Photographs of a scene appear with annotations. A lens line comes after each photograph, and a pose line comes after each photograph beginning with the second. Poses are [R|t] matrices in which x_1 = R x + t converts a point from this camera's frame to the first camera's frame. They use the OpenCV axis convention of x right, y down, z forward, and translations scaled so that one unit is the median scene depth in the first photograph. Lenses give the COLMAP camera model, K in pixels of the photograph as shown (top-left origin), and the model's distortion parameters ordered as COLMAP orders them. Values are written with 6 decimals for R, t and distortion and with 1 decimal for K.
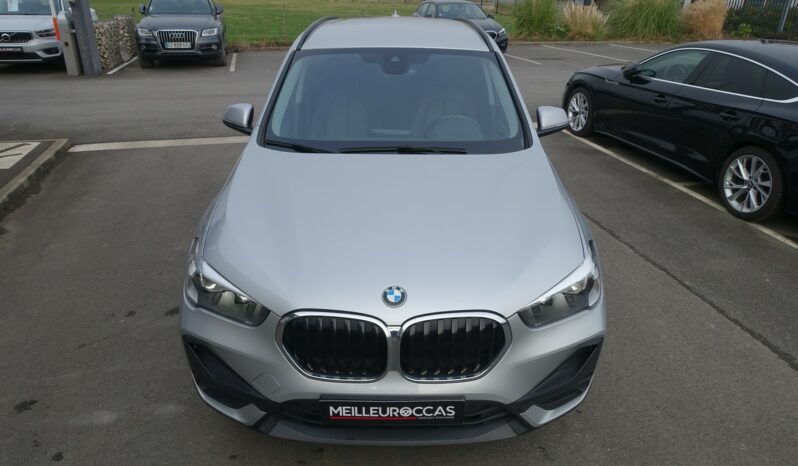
lens RADIAL K [[547.7, 0, 395.2], [0, 547.7, 233.1], [0, 0, 1]] dist [-0.005376, -0.005995]
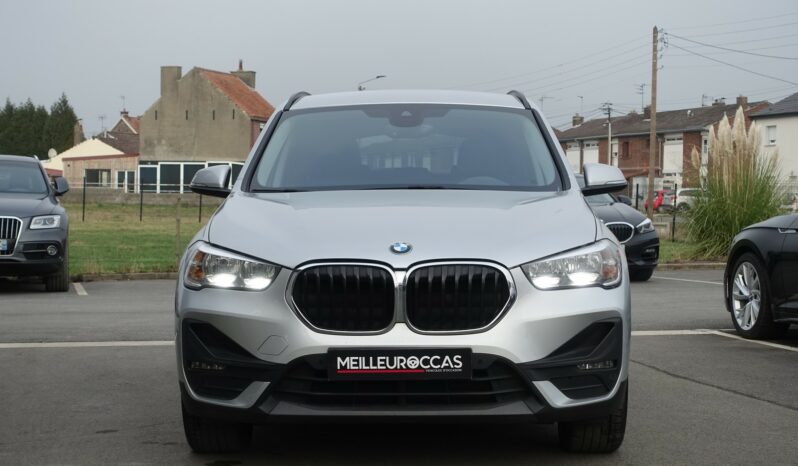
lens RADIAL K [[1549.5, 0, 397.9], [0, 1549.5, 232.0], [0, 0, 1]] dist [-0.046799, 0.000000]
pose [[0.999722, -0.012186, -0.020195, 0.051671], [0.003142, 0.917386, -0.397985, 1.226431], [0.023377, 0.397811, 0.917169, -1.684412]]
